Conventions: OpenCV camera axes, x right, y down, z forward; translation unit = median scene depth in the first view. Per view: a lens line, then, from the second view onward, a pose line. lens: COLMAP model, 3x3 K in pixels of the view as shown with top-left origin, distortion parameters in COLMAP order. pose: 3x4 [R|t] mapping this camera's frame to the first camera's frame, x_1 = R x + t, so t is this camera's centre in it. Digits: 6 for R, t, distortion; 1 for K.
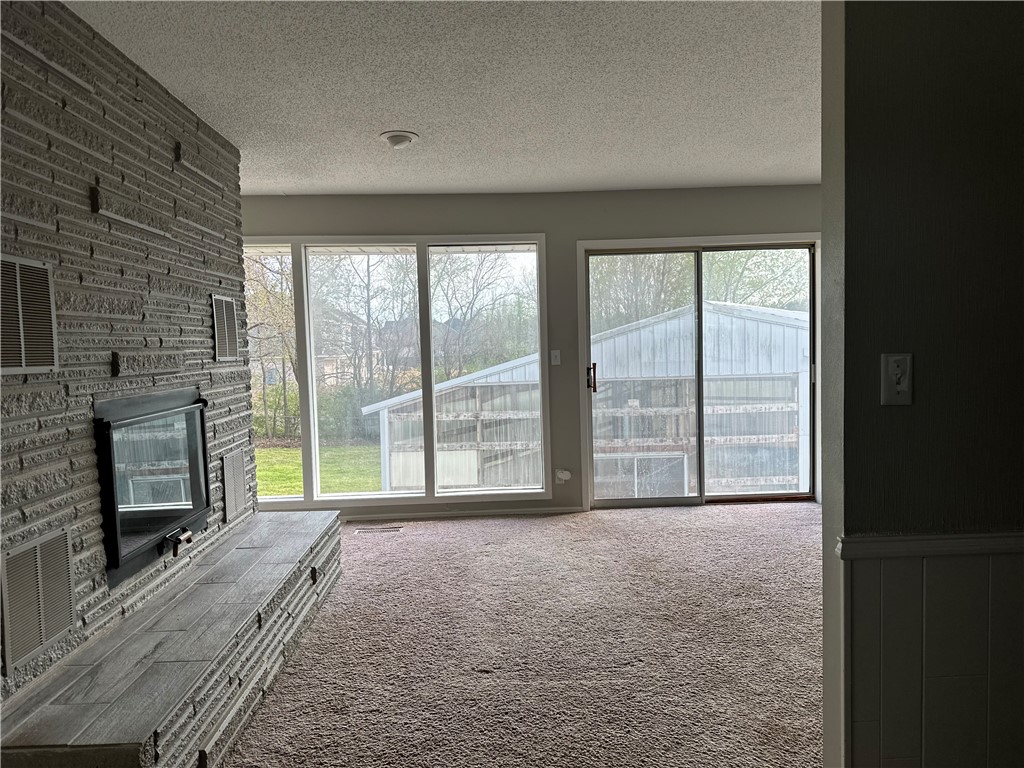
lens RADIAL K [[703.6, 0, 512.0], [0, 703.6, 384.0], [0, 0, 1]] dist [-0.000399, 0.000020]
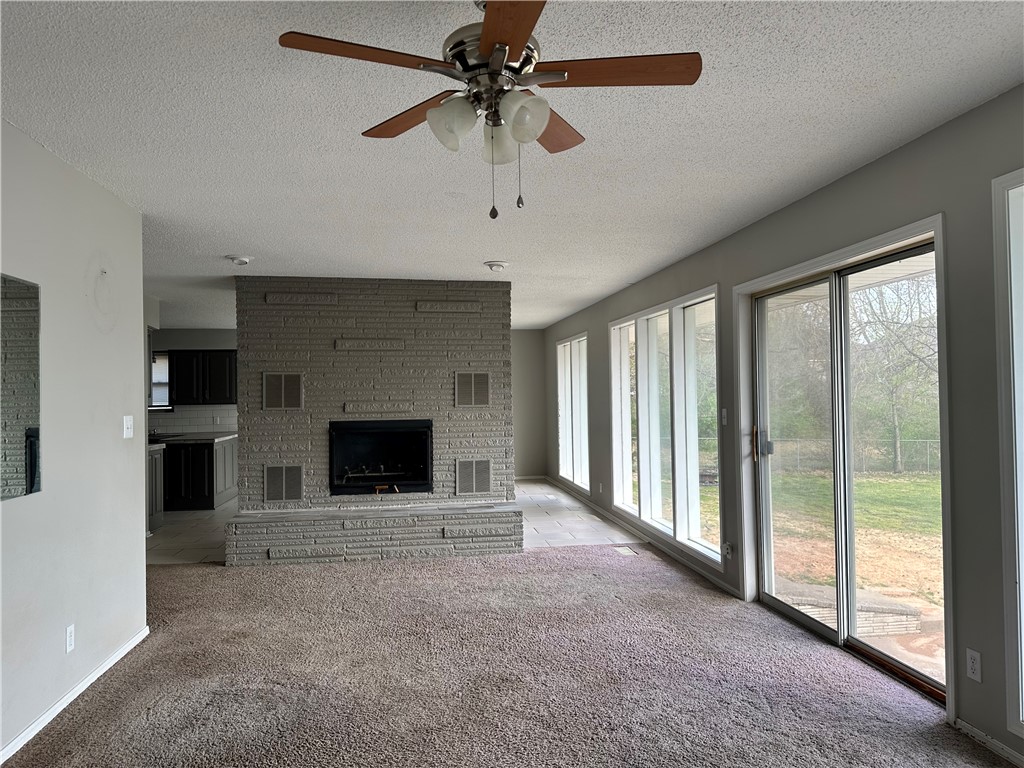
lens RADIAL K [[703.6, 0, 512.0], [0, 703.6, 384.0], [0, 0, 1]] dist [-0.000399, 0.000020]
pose [[0.098443, 0.009488, -0.995097, 0.921690], [-0.045222, 0.998964, 0.005052, -0.070153], [0.994115, 0.044503, 0.098770, 0.625555]]
